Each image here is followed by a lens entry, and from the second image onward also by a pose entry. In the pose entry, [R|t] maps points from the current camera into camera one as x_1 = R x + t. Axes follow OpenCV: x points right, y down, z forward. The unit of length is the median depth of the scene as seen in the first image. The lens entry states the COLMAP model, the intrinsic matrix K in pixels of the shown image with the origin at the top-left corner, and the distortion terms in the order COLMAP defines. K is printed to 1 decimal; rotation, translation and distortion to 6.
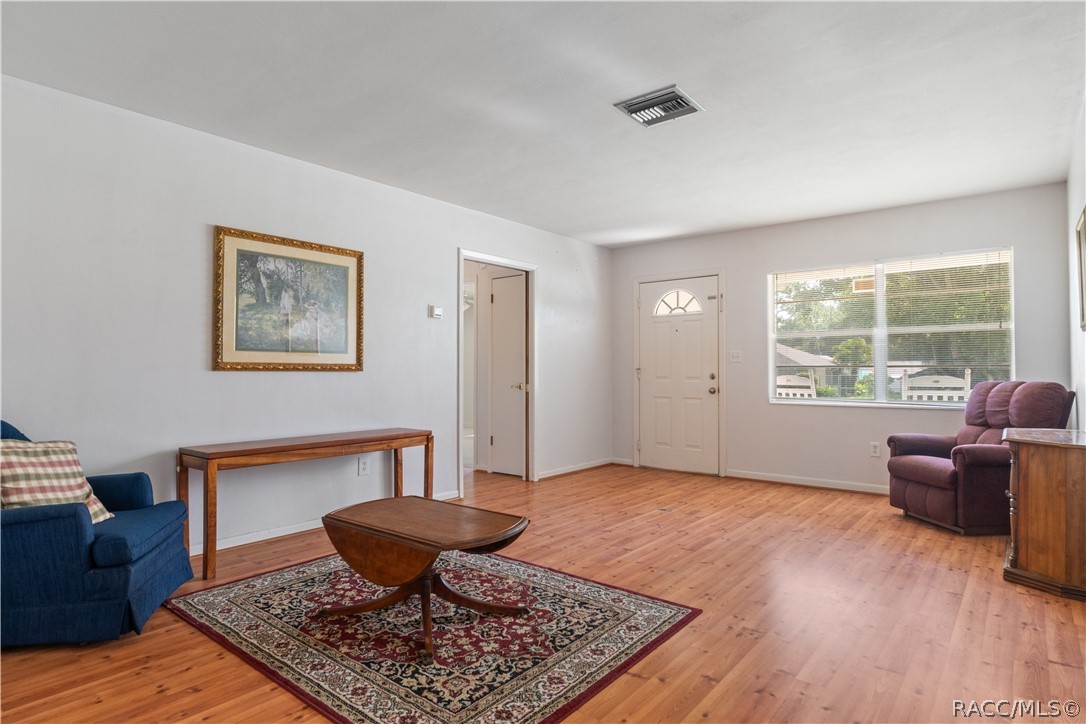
lens RADIAL K [[599.1, 0, 541.7], [0, 599.1, 357.2], [0, 0, 1]] dist [0.000117, -0.000293]
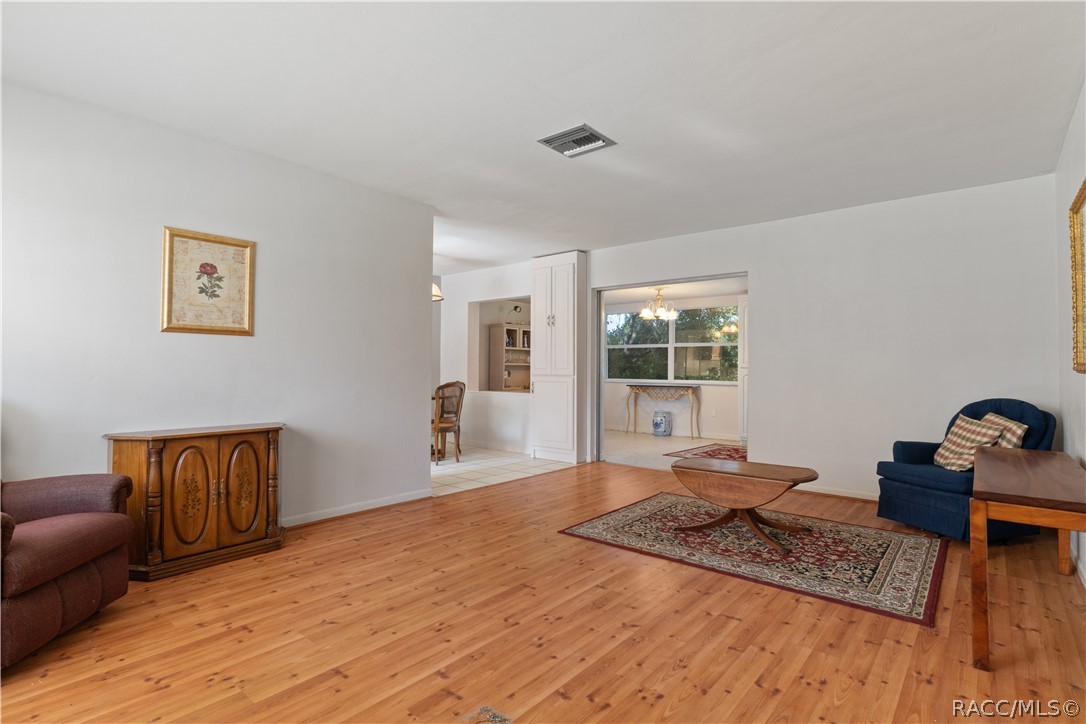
lens RADIAL K [[557.5, 0, 544.3], [0, 557.5, 364.3], [0, 0, 1]] dist [-0.000402, 0.000011]
pose [[-0.999961, -0.004919, 0.007289, 0.240233], [-0.005148, 0.999484, -0.031710, 0.042130], [-0.007129, -0.031746, -0.999471, 1.962955]]
